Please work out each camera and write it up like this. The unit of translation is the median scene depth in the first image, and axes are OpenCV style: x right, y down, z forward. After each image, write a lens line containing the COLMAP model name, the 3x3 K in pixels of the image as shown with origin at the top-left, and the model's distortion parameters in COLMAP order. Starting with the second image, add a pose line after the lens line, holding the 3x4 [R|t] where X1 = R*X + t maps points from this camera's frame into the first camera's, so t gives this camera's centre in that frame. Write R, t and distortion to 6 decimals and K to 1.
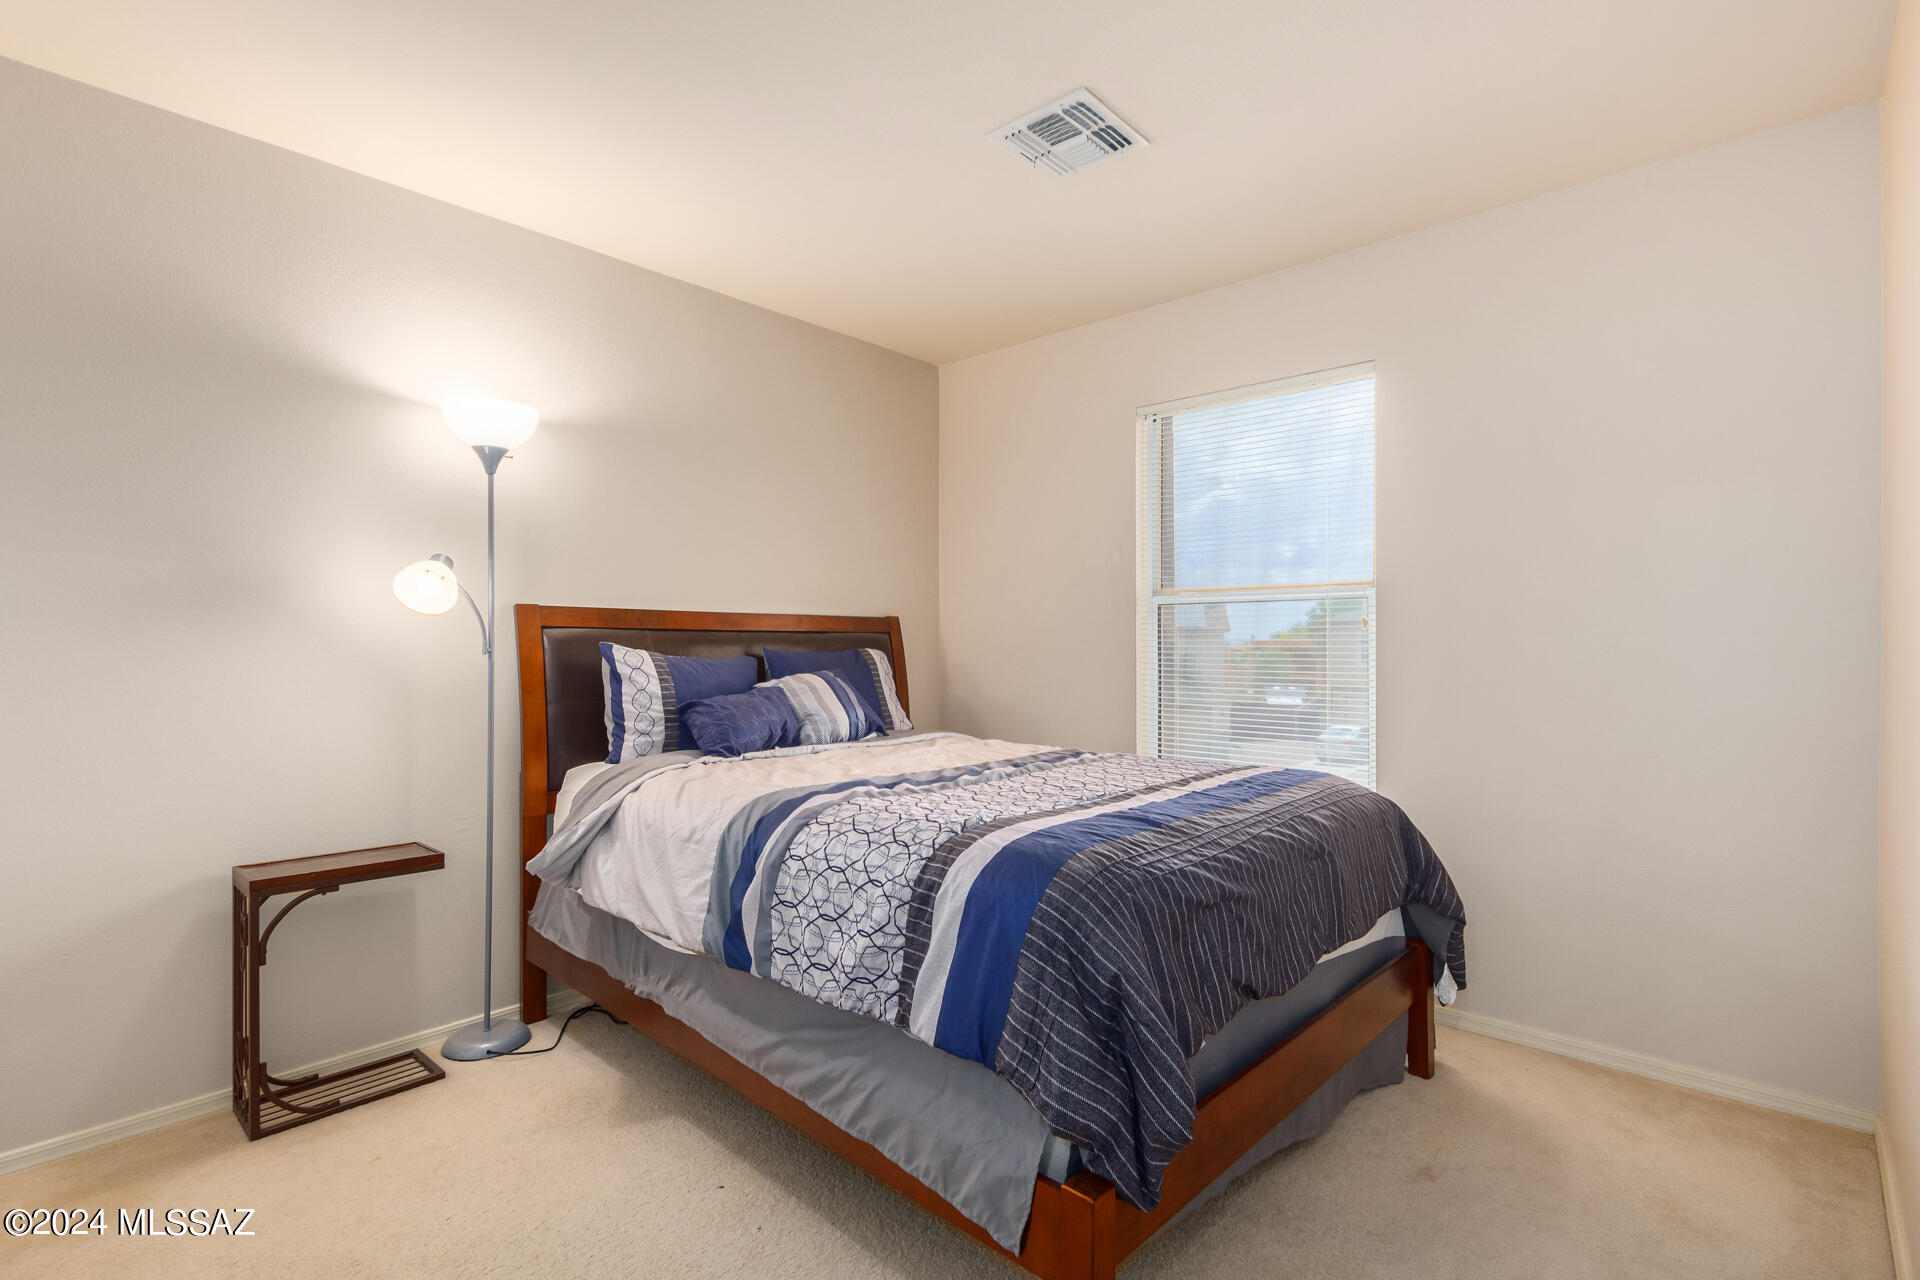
lens RADIAL K [[896.5, 0, 960.0], [0, 896.5, 640.0], [0, 0, 1]] dist [-0.000521, 0.000006]
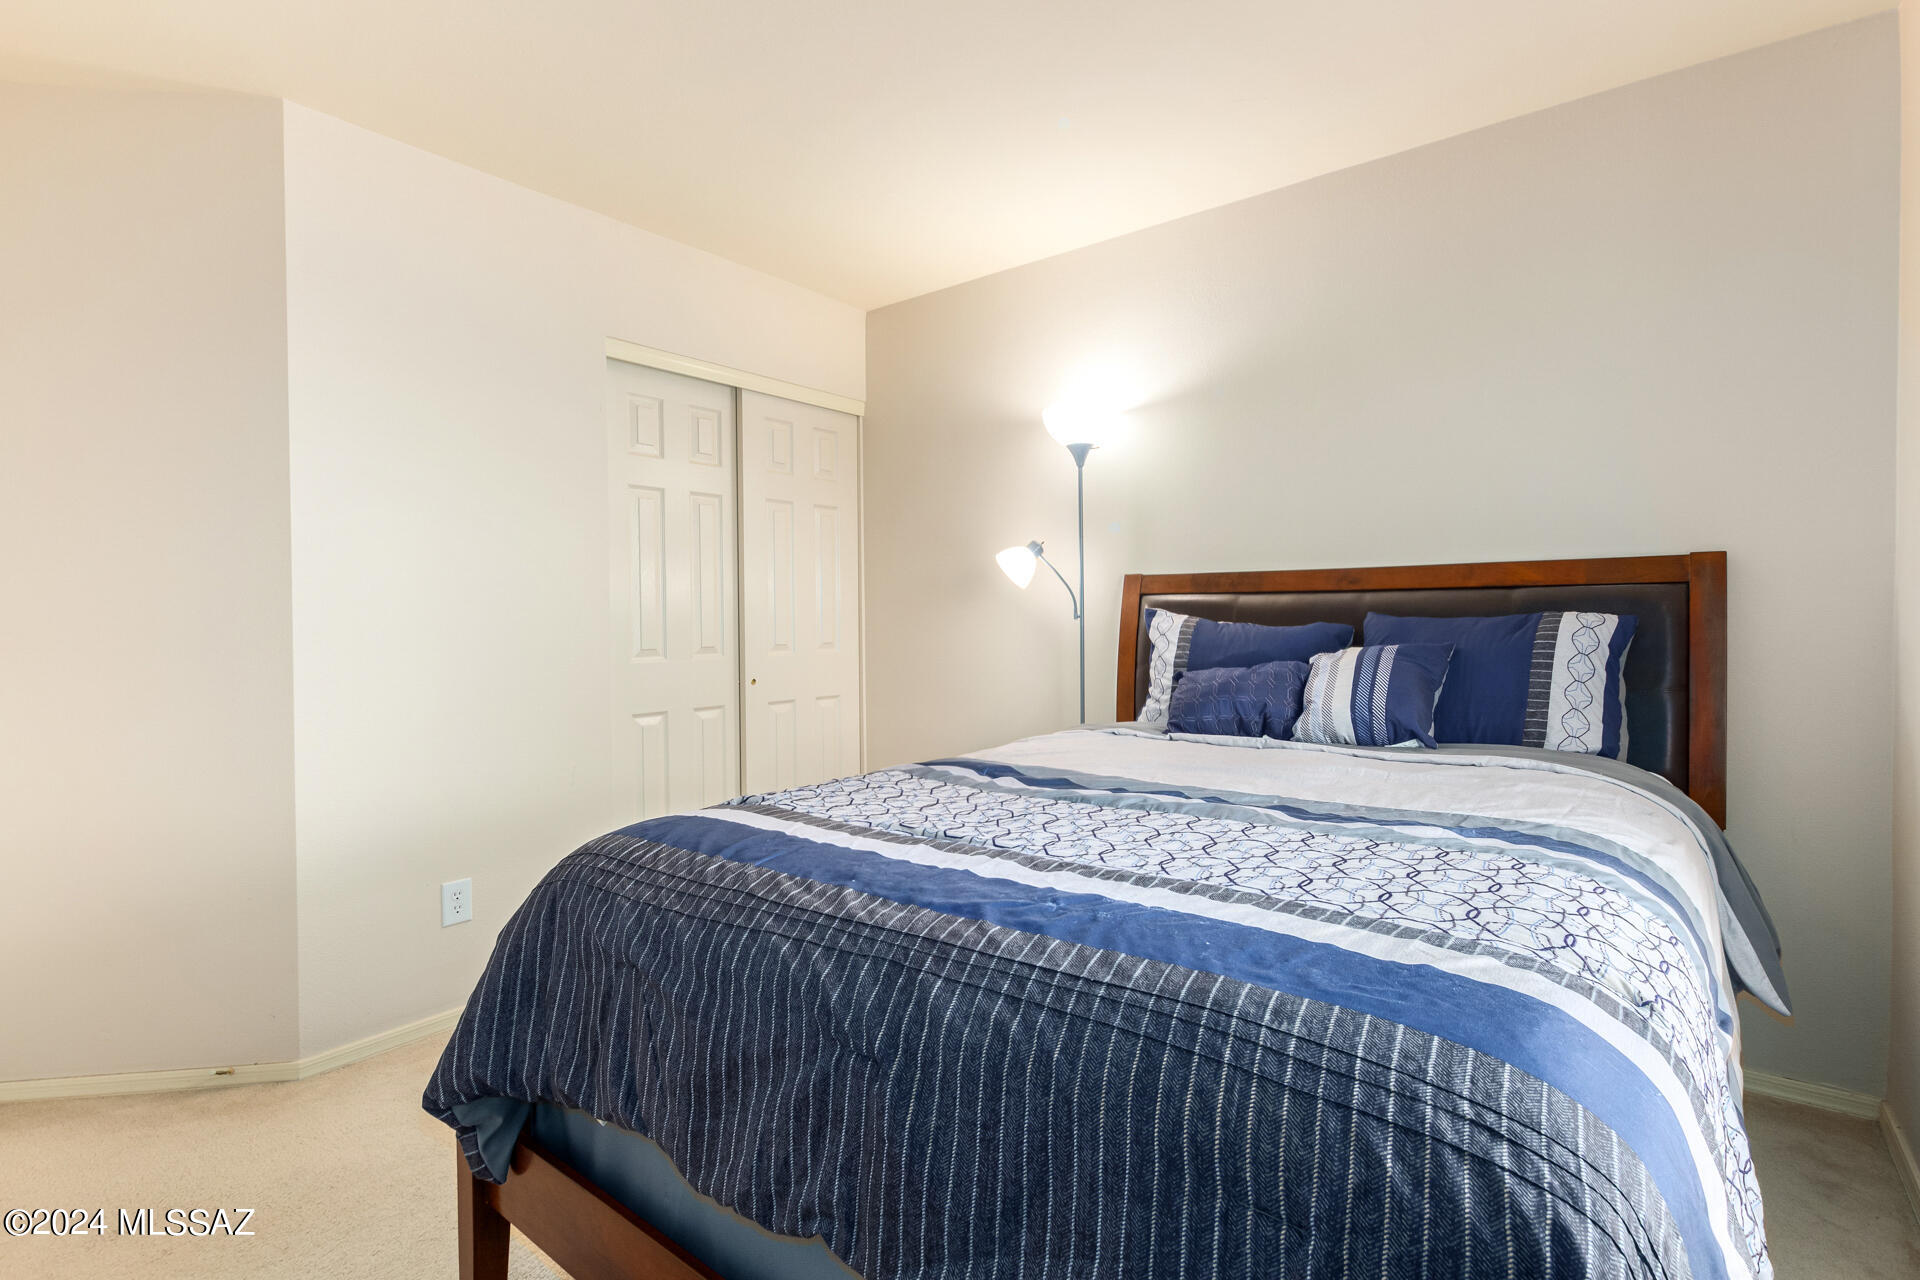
lens RADIAL K [[867.1, 0, 960.0], [0, 867.1, 640.0], [0, 0, 1]] dist [0.000067, 0.000000]
pose [[0.112838, 0.025387, -0.993289, 0.545395], [0.011794, 0.999569, 0.026887, 0.009271], [0.993543, -0.014749, 0.112490, 0.656392]]
